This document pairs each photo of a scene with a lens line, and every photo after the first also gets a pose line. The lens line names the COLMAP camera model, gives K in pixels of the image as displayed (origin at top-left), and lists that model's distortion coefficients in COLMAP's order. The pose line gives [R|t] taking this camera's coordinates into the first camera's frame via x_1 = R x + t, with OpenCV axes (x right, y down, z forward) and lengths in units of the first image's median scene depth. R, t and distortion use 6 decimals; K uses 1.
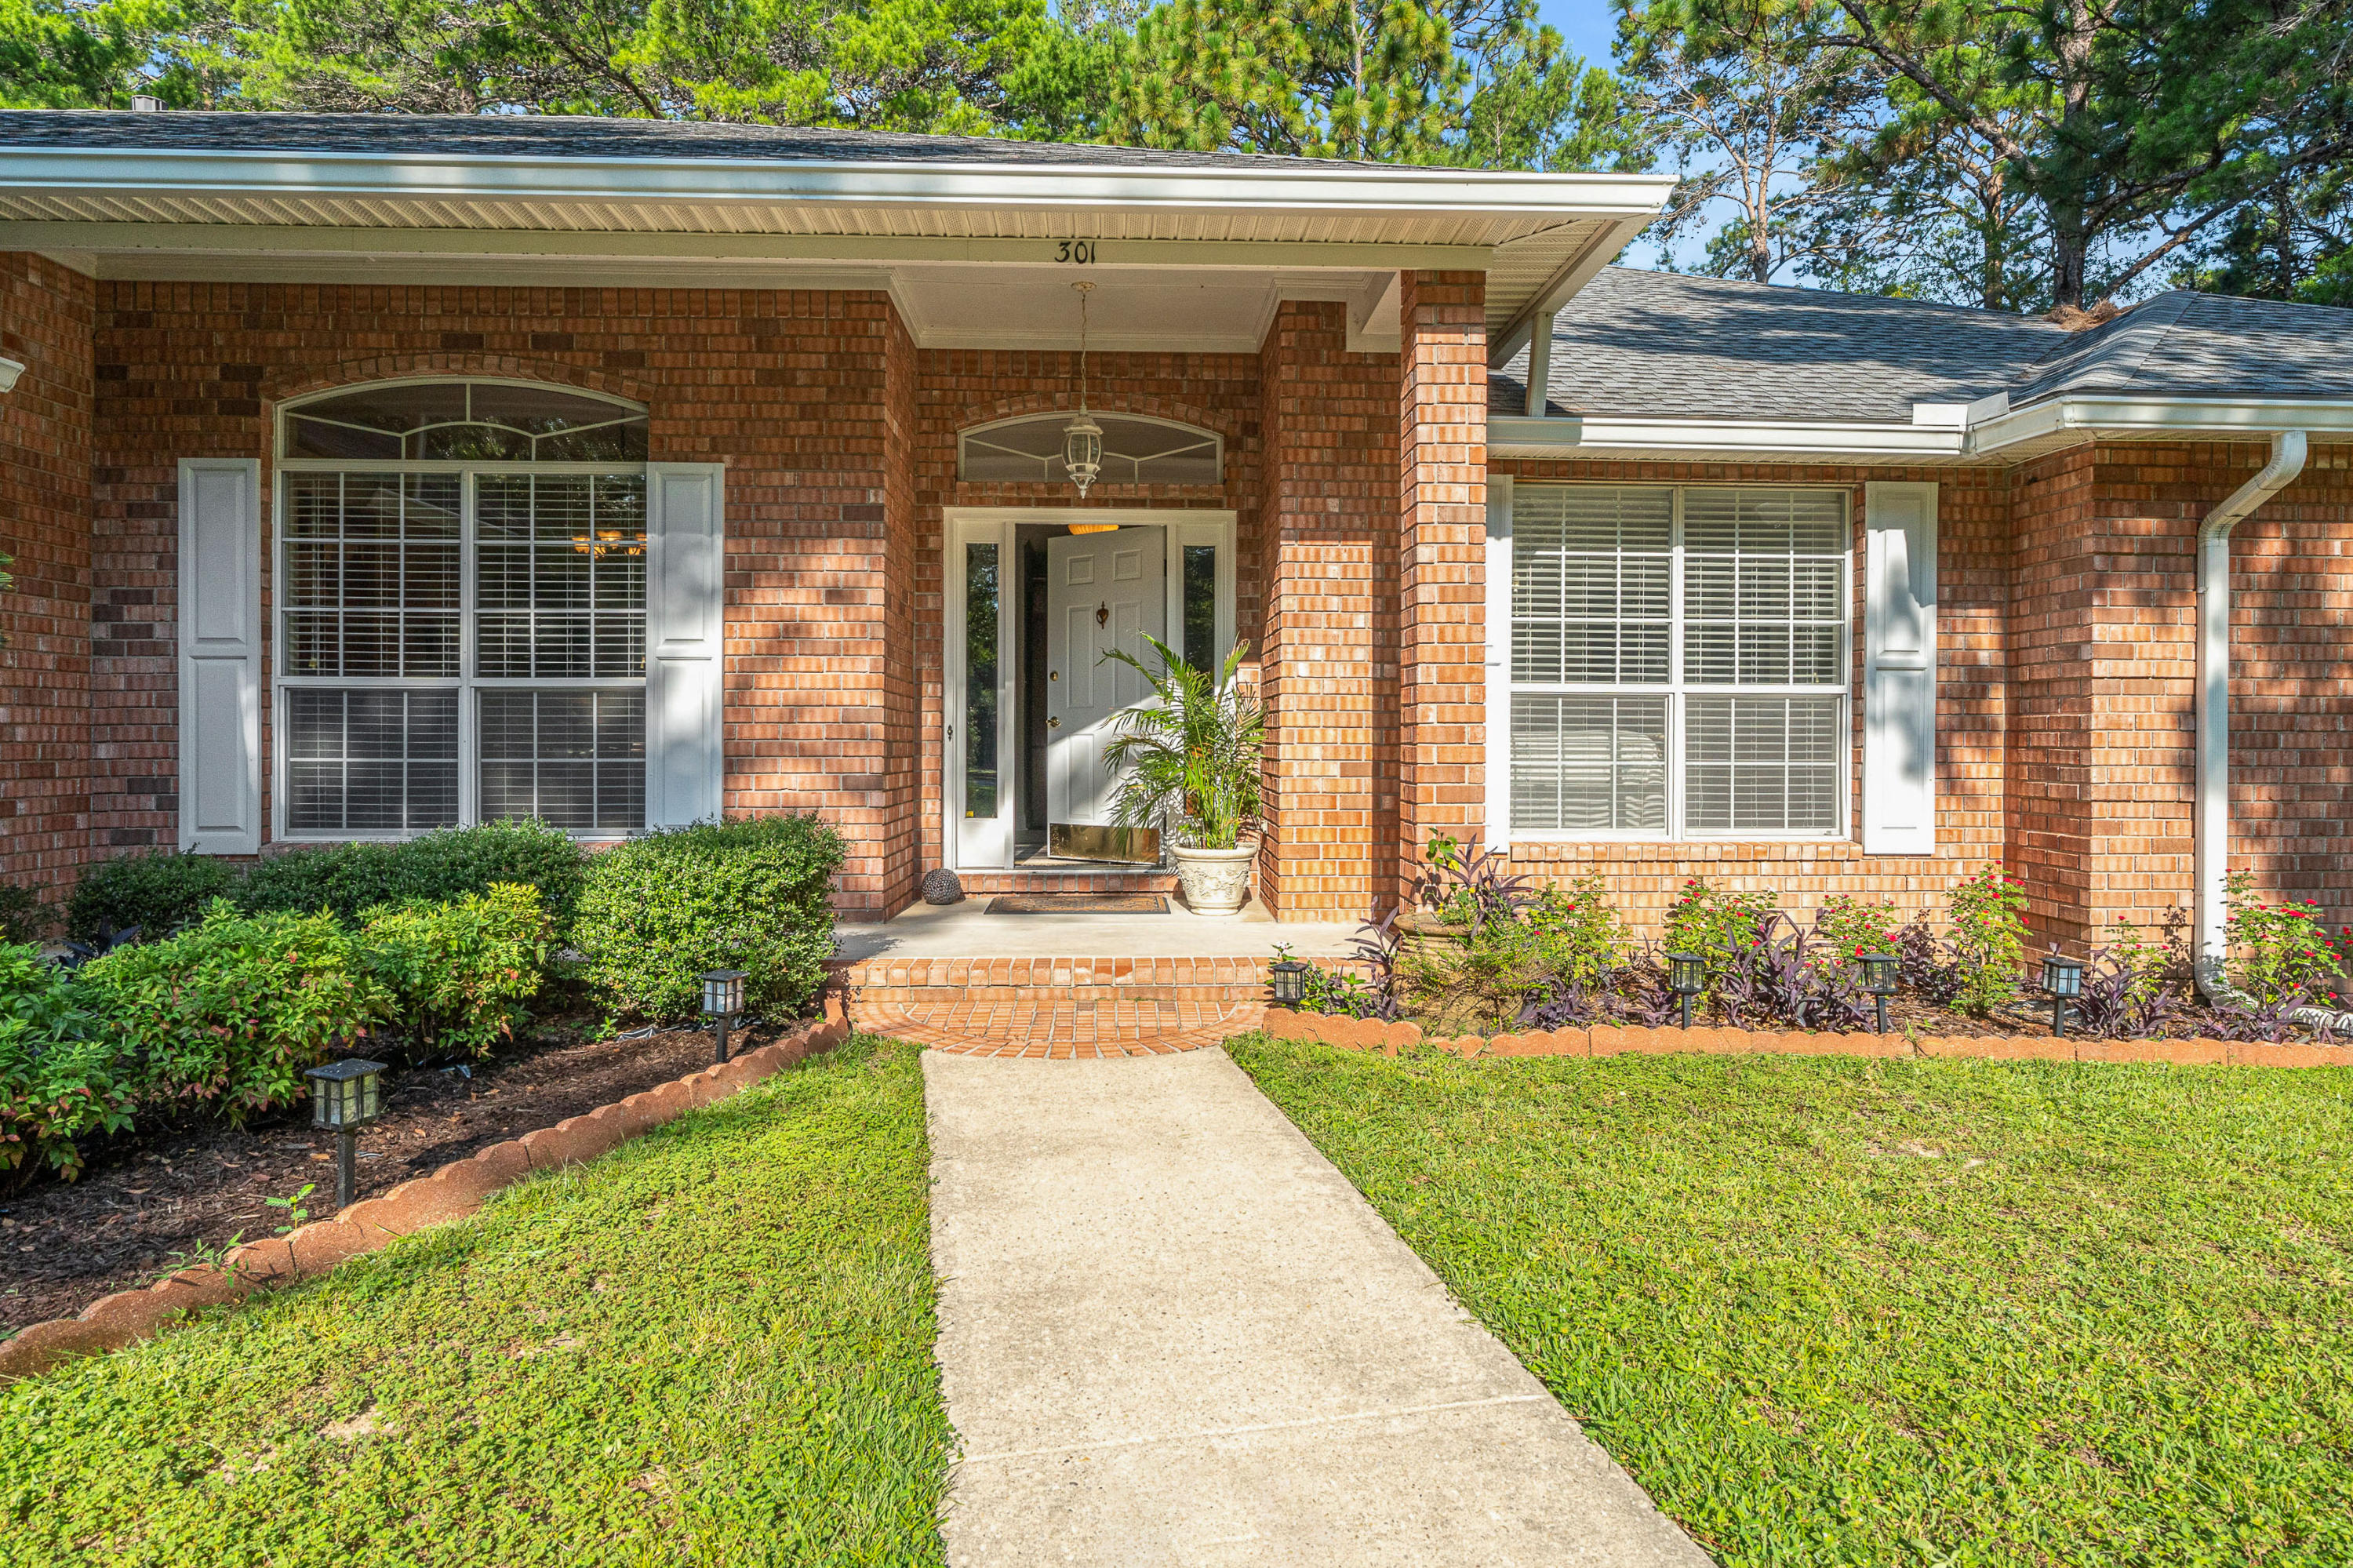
lens RADIAL K [[1259.7, 0, 1160.9], [0, 1259.7, 744.3], [0, 0, 1]] dist [-0.002339, -0.003122]
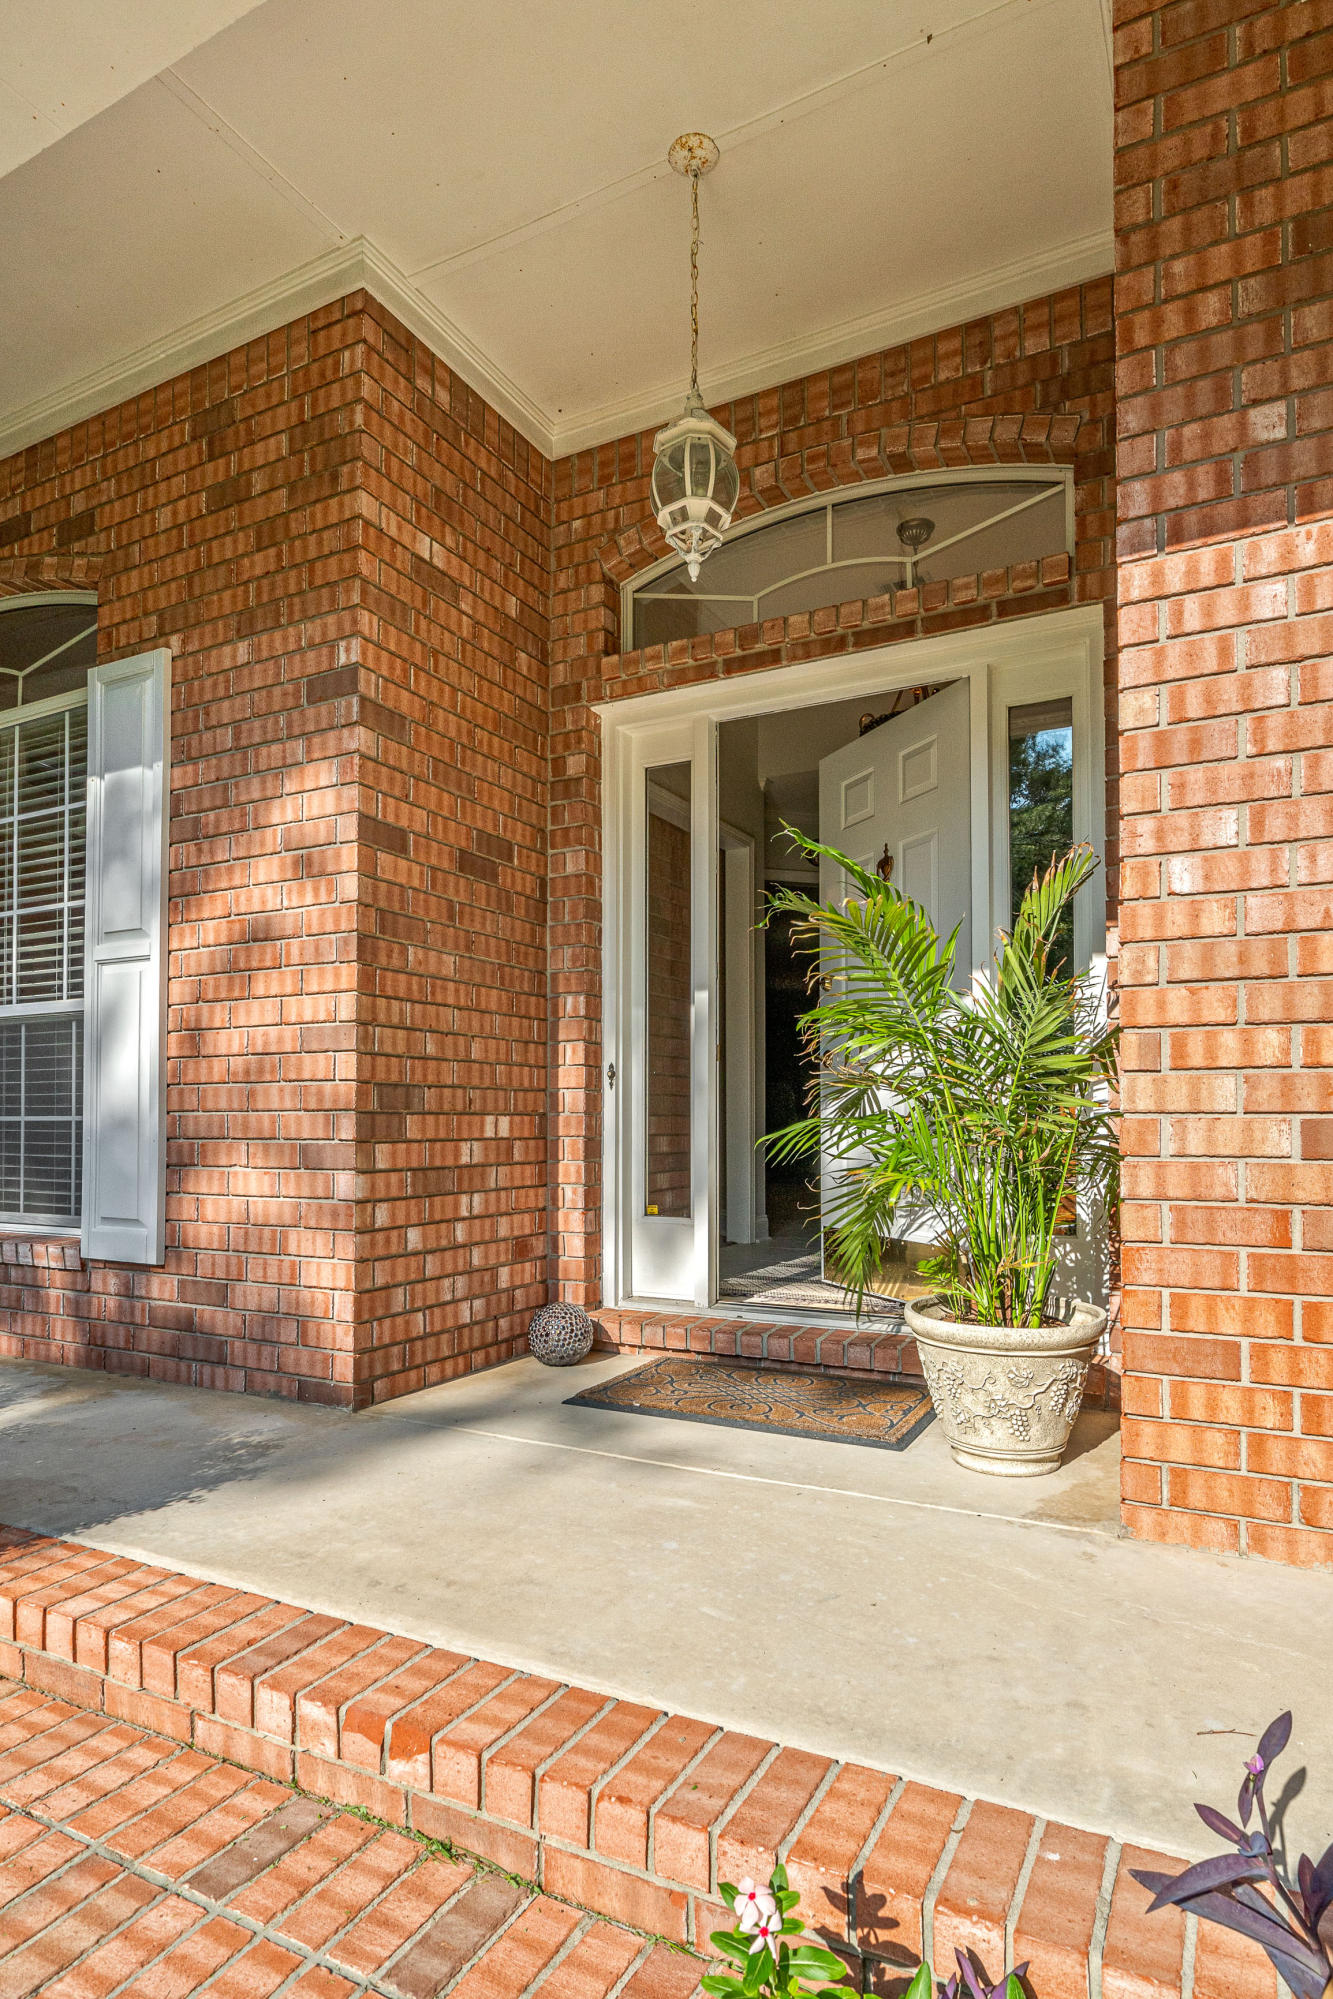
lens RADIAL K [[1070.1, 0, 709.0], [0, 1070.1, 1098.0], [0, 0, 1]] dist [-0.002339, -0.003122]
pose [[0.868375, -0.012465, -0.495752, 0.132265], [0.002017, 0.999765, -0.021605, 0.013071], [0.495905, 0.017761, 0.868195, 0.583520]]
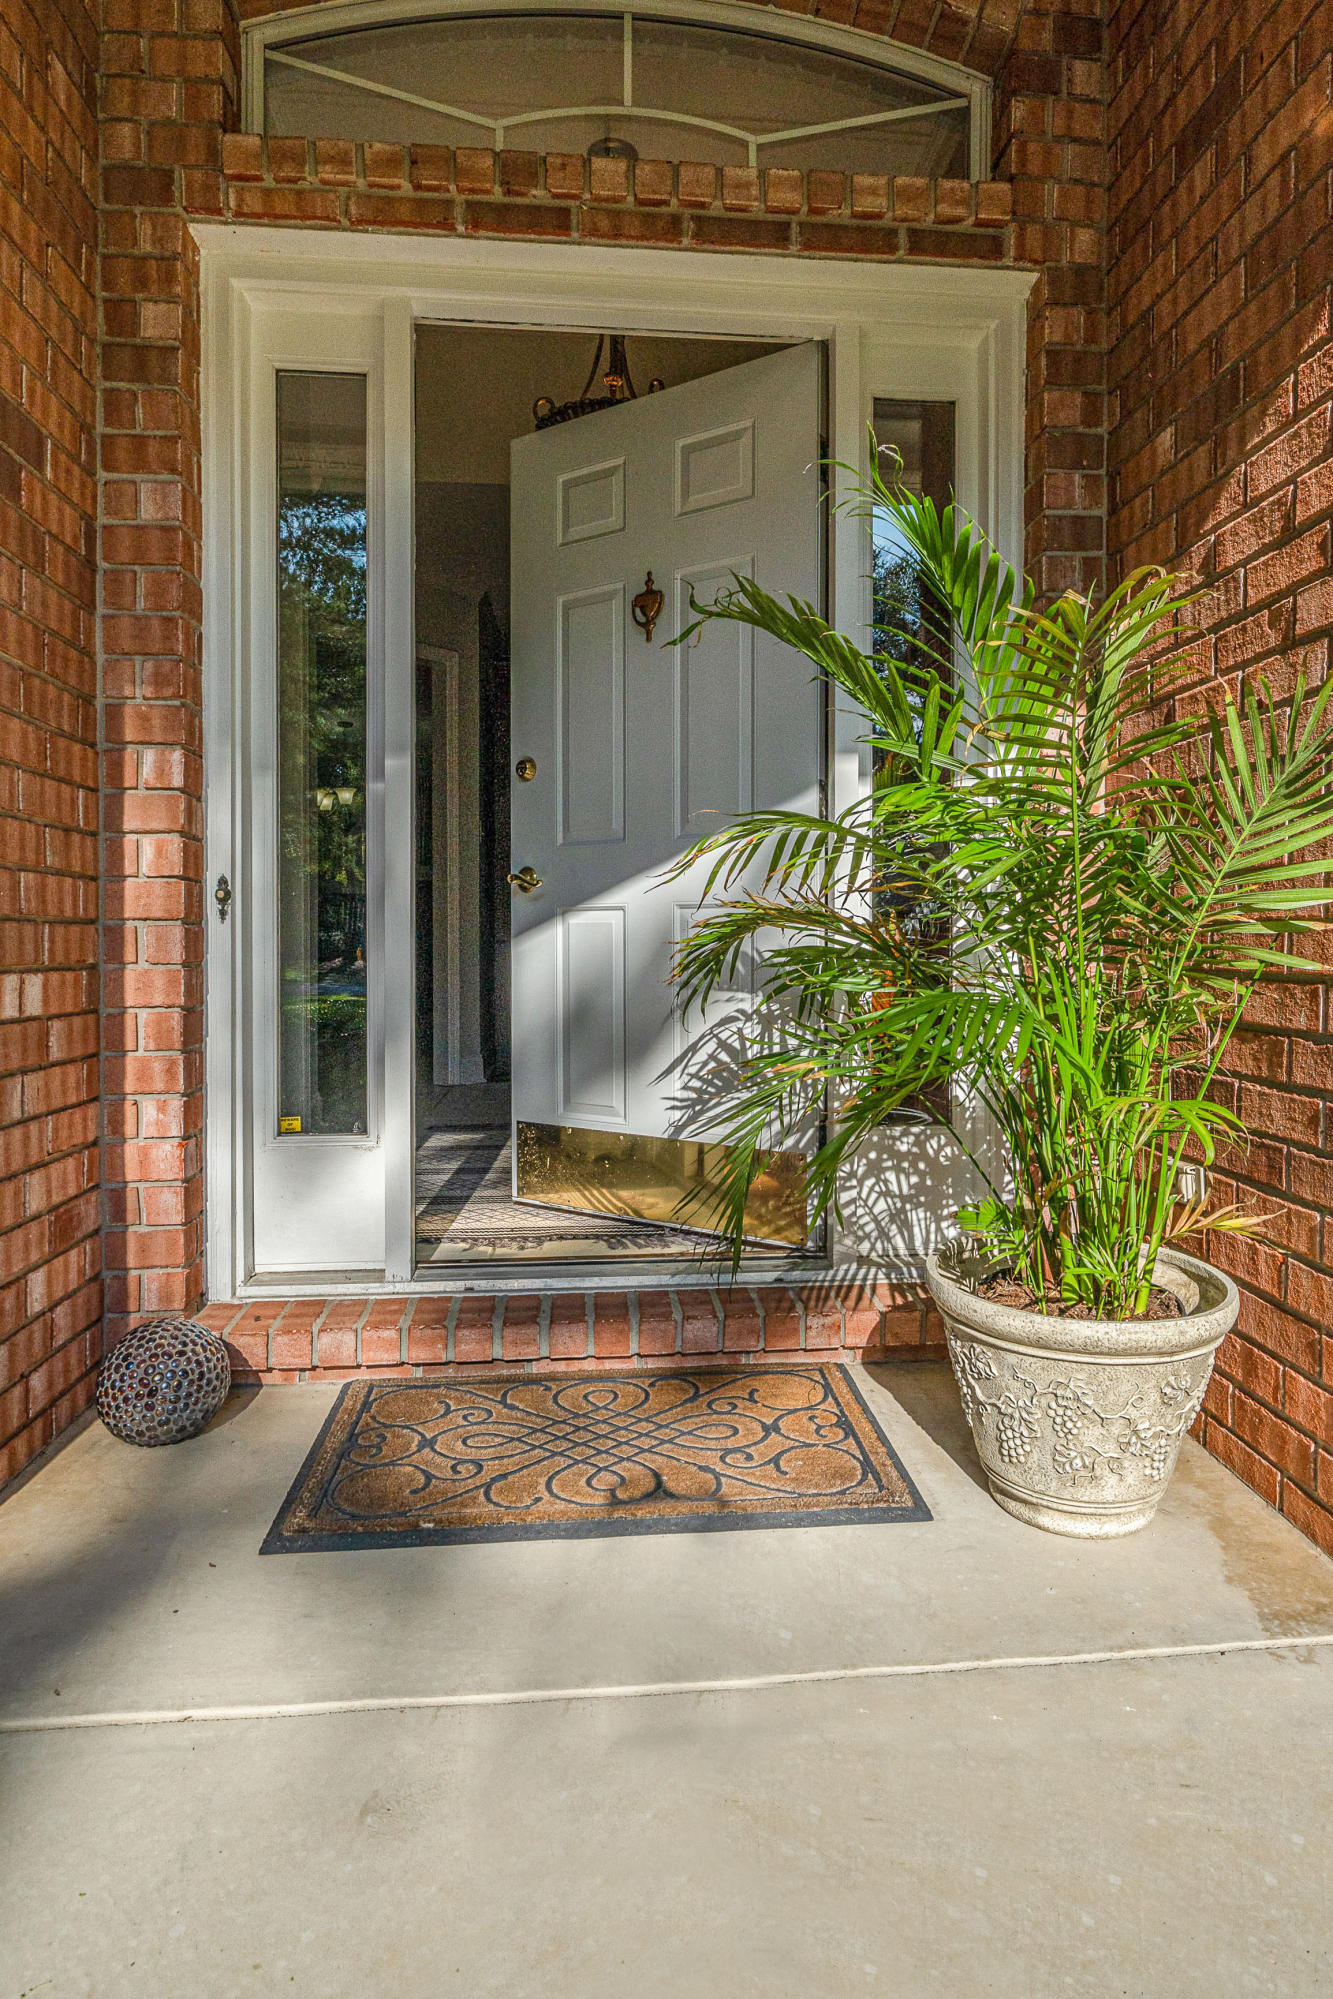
lens RADIAL K [[1070.1, 0, 663.8], [0, 1070.1, 957.0], [0, 0, 1]] dist [-0.002339, -0.003122]
pose [[0.999432, -0.003743, 0.033506, -0.057358], [0.003357, 0.999927, 0.011578, 0.004194], [-0.033546, -0.011459, 0.999371, 0.712884]]
